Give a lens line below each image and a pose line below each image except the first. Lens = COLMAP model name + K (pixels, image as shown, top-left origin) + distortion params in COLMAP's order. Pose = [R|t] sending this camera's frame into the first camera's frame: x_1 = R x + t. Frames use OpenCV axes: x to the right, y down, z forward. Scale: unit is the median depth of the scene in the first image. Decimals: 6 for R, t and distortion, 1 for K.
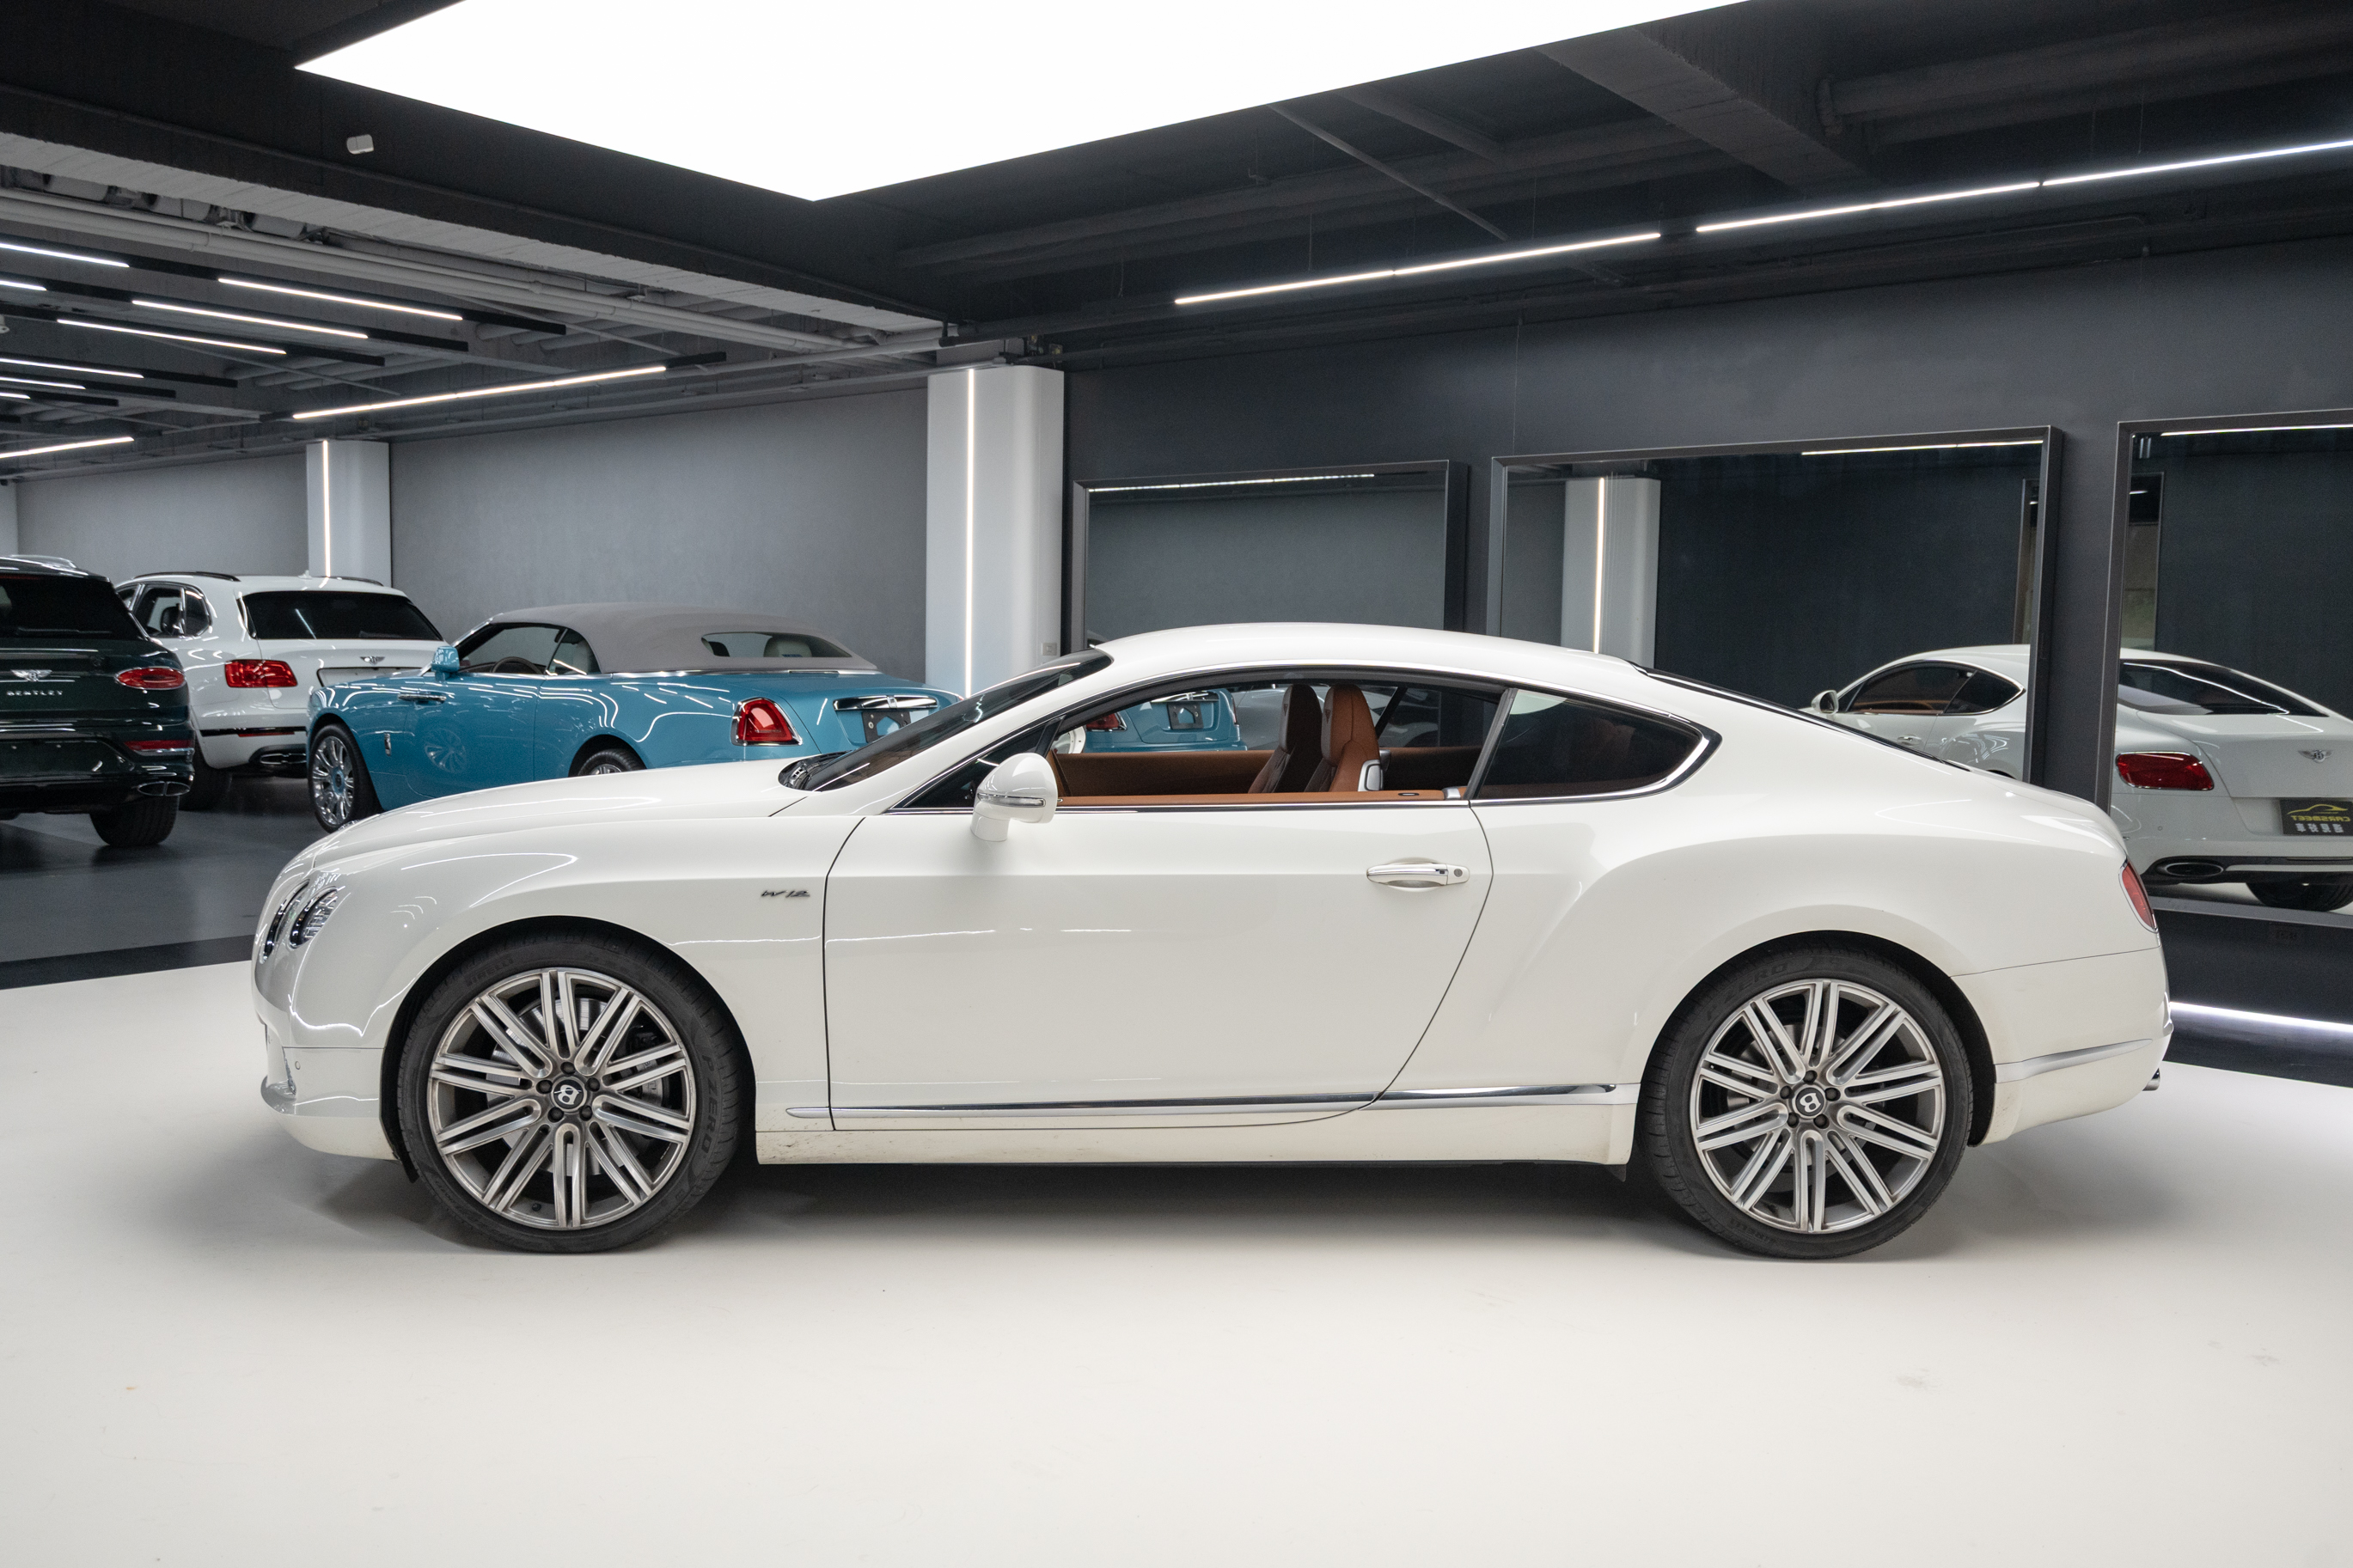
lens RADIAL K [[1801.2, 0, 1197.5], [0, 1801.2, 788.9], [0, 0, 1]] dist [-0.009691, -0.008959]
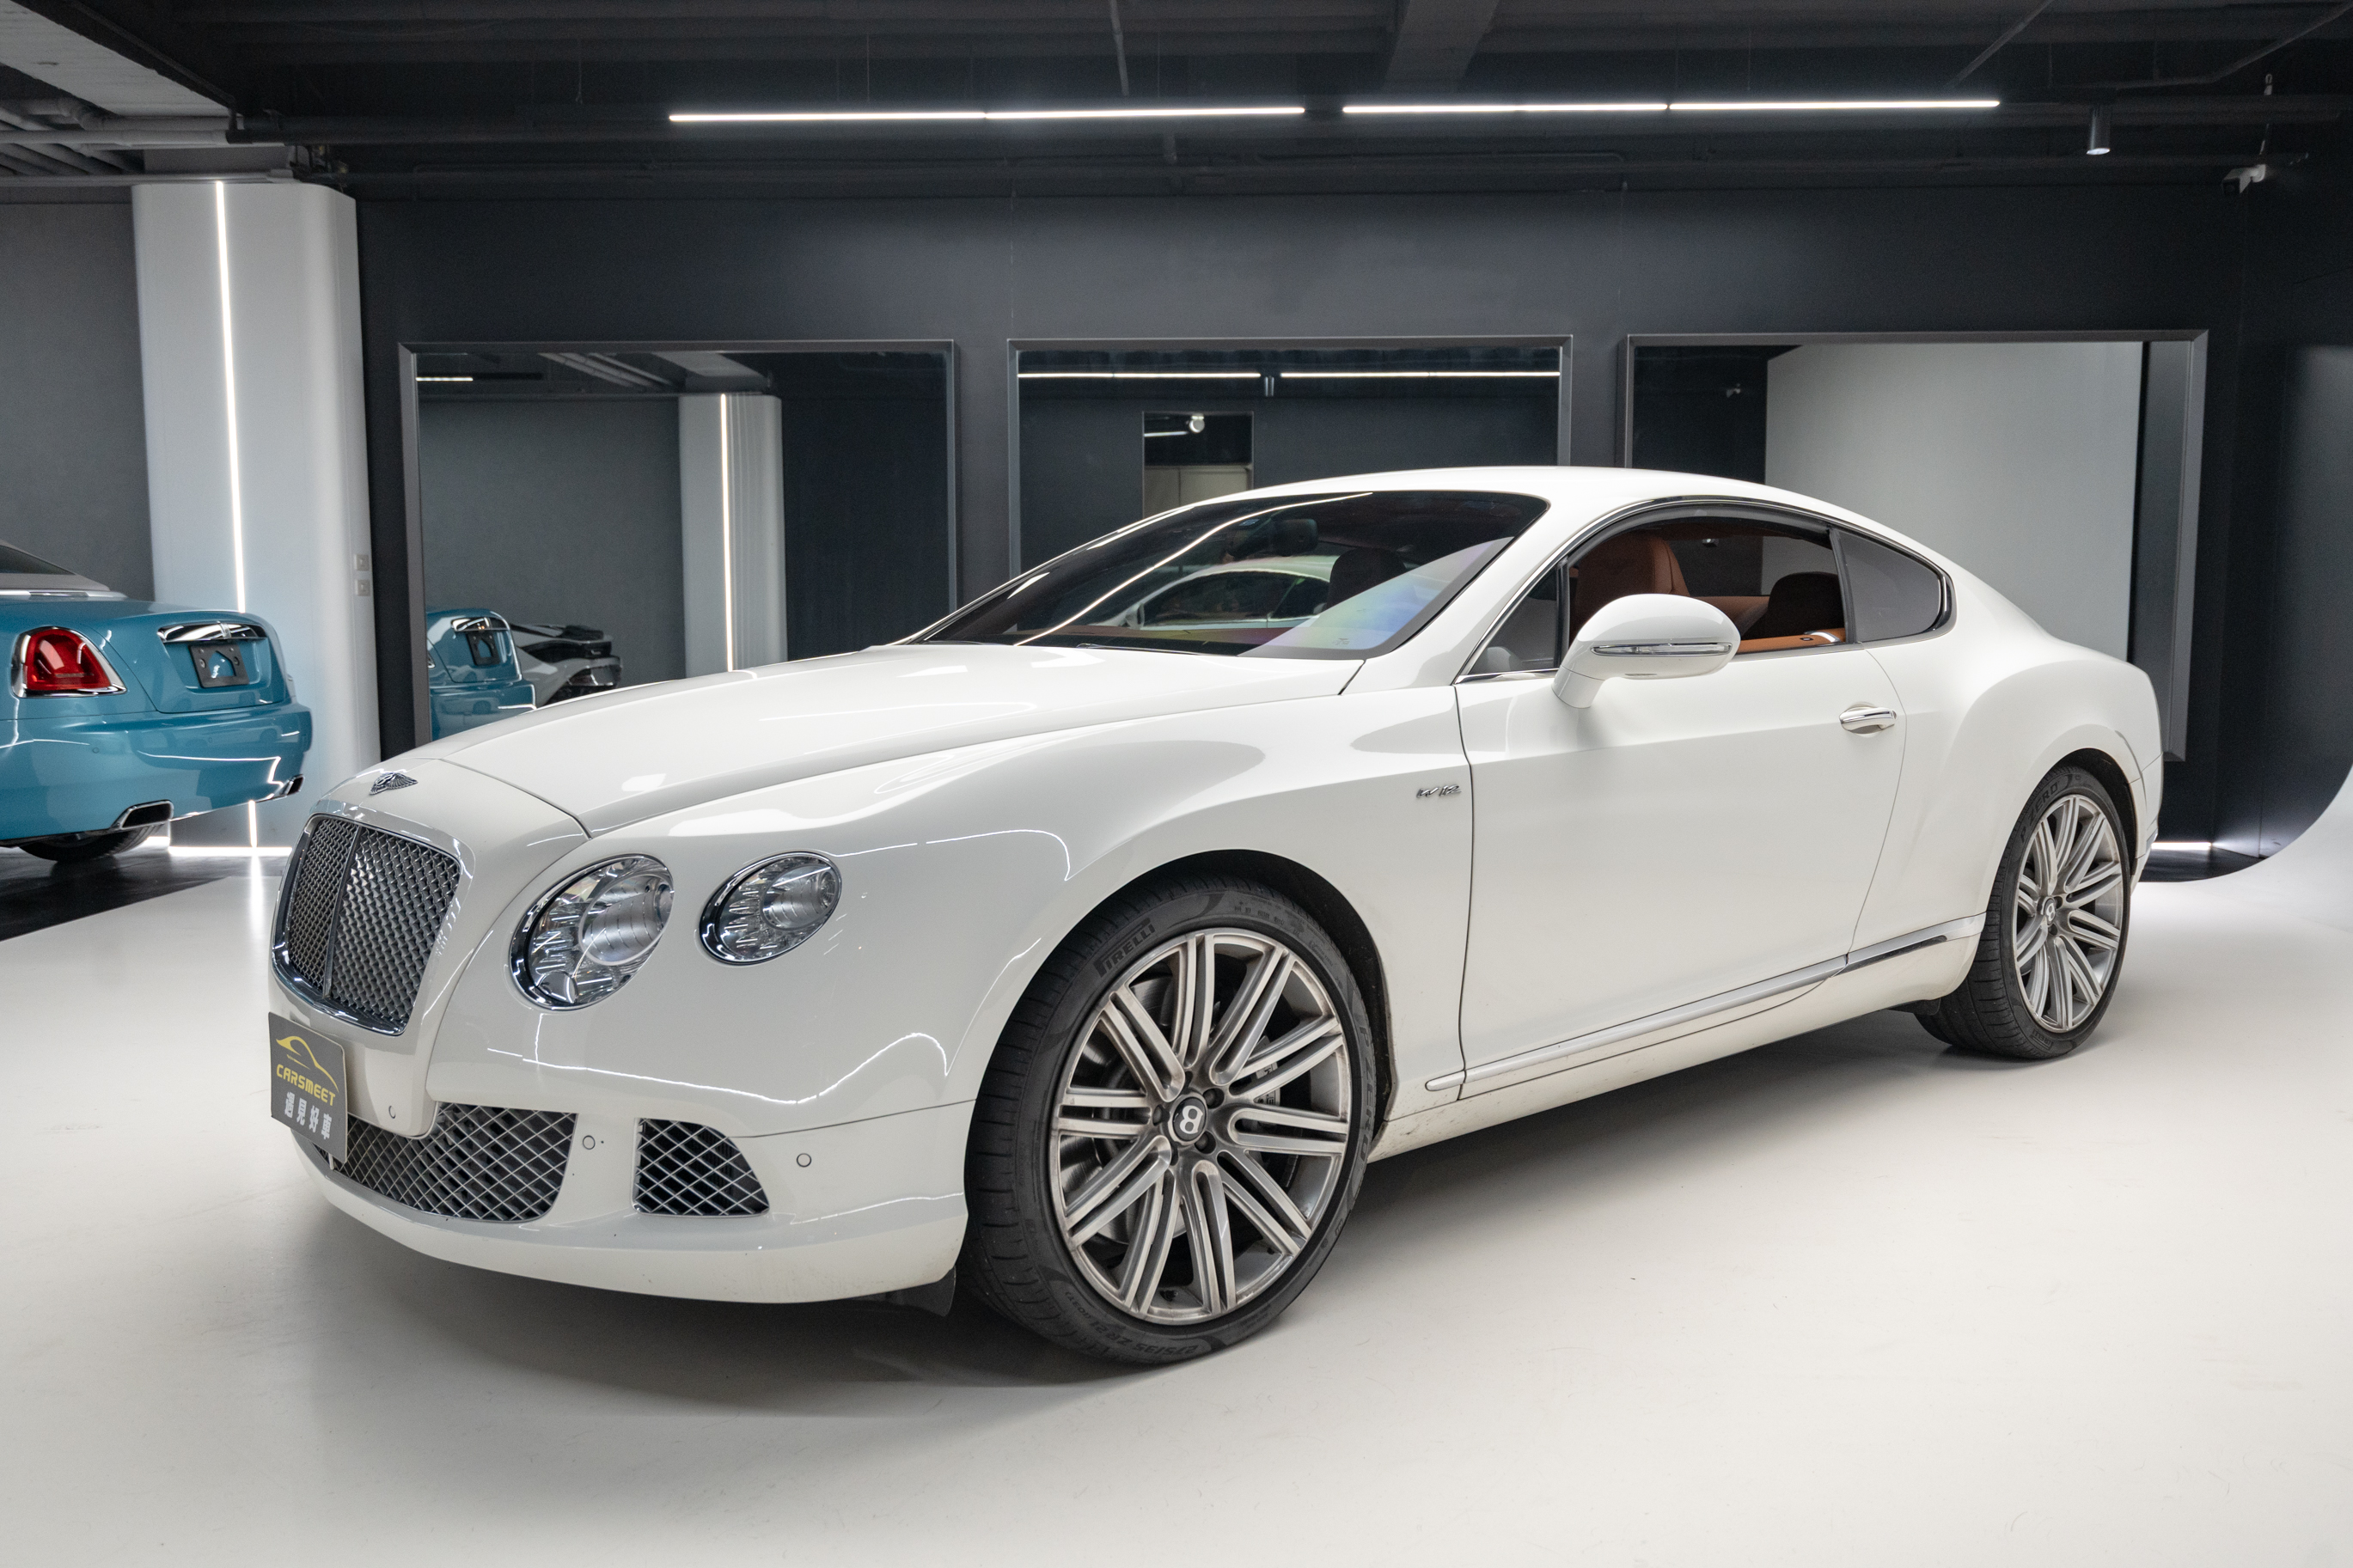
lens RADIAL K [[1811.3, 0, 1173.8], [0, 1811.3, 795.7], [0, 0, 1]] dist [0.004894, -0.019218]
pose [[0.794772, -0.082078, 0.601333, -0.754420], [0.065334, 0.996626, 0.049682, 0.015699], [-0.603381, -0.000198, 0.797453, 0.466022]]
